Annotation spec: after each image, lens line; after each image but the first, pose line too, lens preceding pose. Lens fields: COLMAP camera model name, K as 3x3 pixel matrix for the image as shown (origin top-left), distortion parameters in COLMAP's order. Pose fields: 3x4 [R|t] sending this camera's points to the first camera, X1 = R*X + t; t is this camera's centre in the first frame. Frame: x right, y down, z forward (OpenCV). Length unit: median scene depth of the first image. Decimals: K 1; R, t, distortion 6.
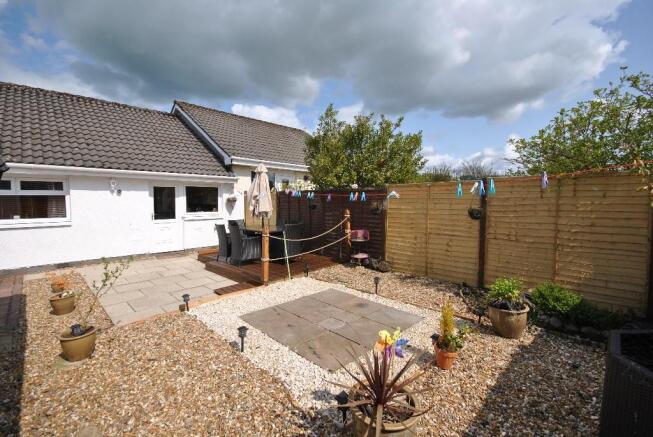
lens RADIAL K [[287.3, 0, 327.6], [0, 287.3, 219.6], [0, 0, 1]] dist [0.005402, -0.007217]
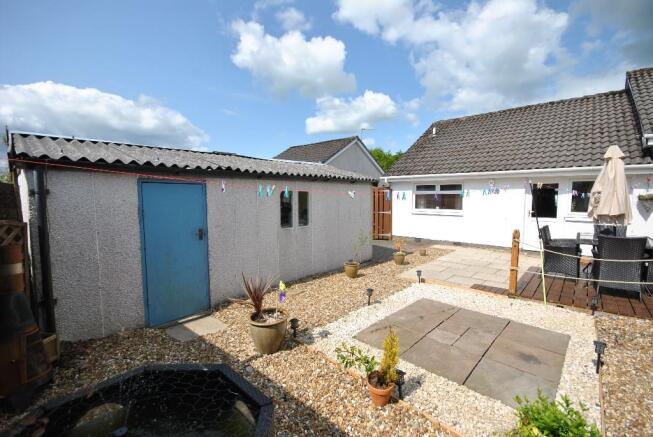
lens RADIAL K [[287.3, 0, 327.5], [0, 287.3, 217.5], [0, 0, 1]] dist [0.005402, -0.007217]
pose [[0.042783, 0.075869, -0.996200, 0.461452], [-0.068327, 0.995000, 0.072843, -0.027809], [0.996745, 0.064951, 0.047753, 0.297557]]
